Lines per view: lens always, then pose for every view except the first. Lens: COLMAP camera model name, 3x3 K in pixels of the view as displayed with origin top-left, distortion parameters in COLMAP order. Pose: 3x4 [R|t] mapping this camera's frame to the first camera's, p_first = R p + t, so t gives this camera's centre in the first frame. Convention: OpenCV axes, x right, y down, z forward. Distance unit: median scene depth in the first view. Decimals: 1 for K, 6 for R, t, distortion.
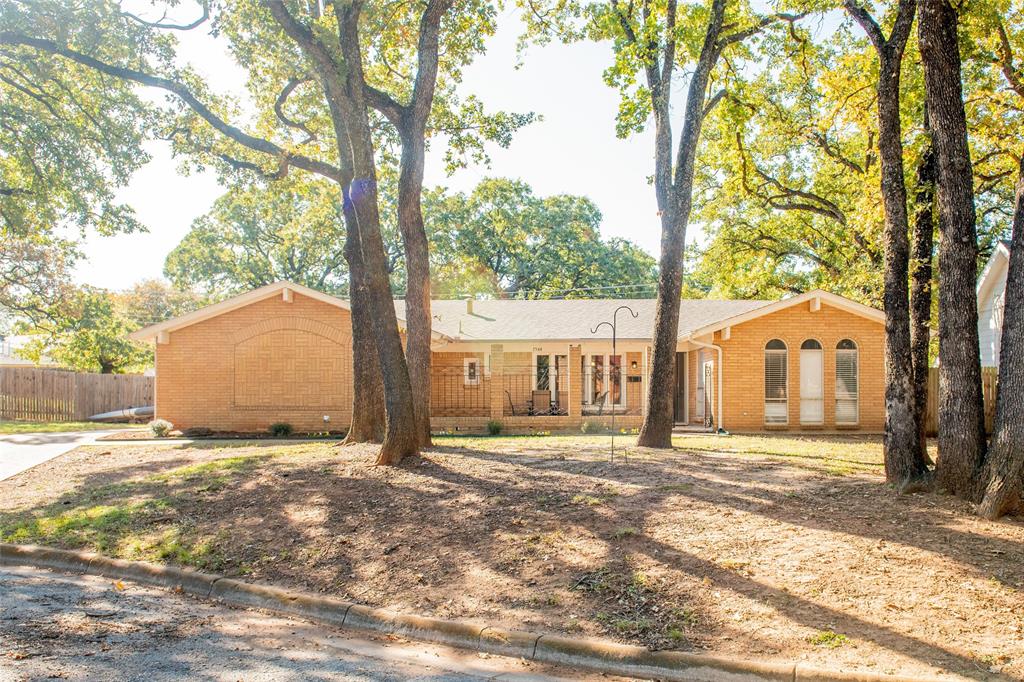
lens RADIAL K [[698.9, 0, 512.3], [0, 698.9, 385.3], [0, 0, 1]] dist [-0.035419, -0.000425]
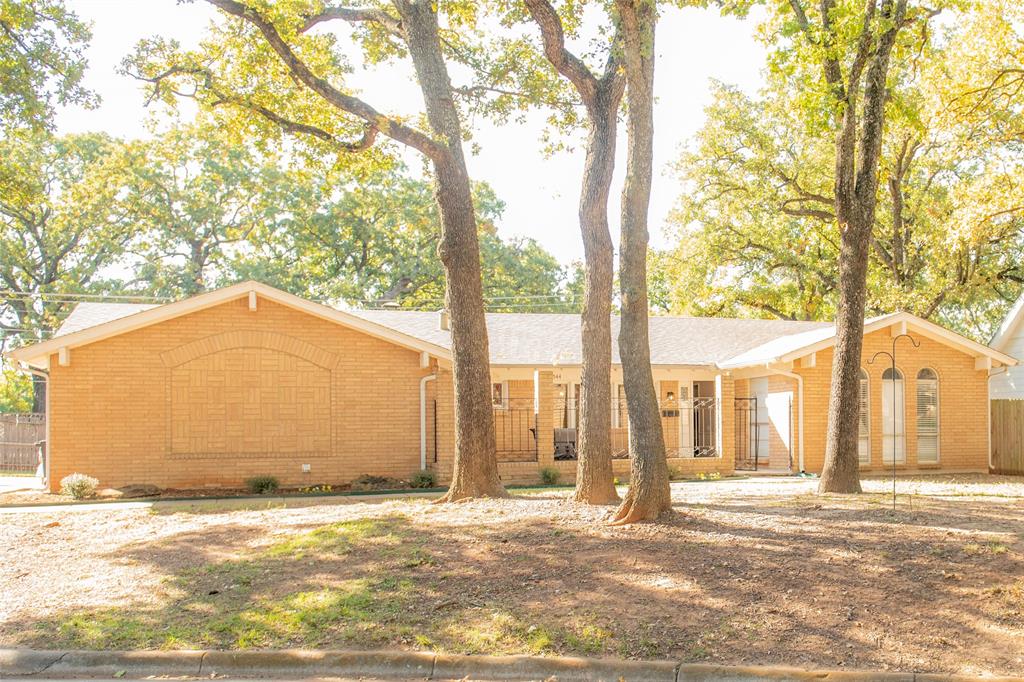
lens RADIAL K [[913.2, 0, 512.4], [0, 913.2, 410.3], [0, 0, 1]] dist [-0.029220, -0.000621]
pose [[0.965970, -0.003420, 0.258633, -0.331043], [0.005945, 0.999942, -0.008982, -0.004474], [-0.258588, 0.010214, 0.965934, 0.003701]]
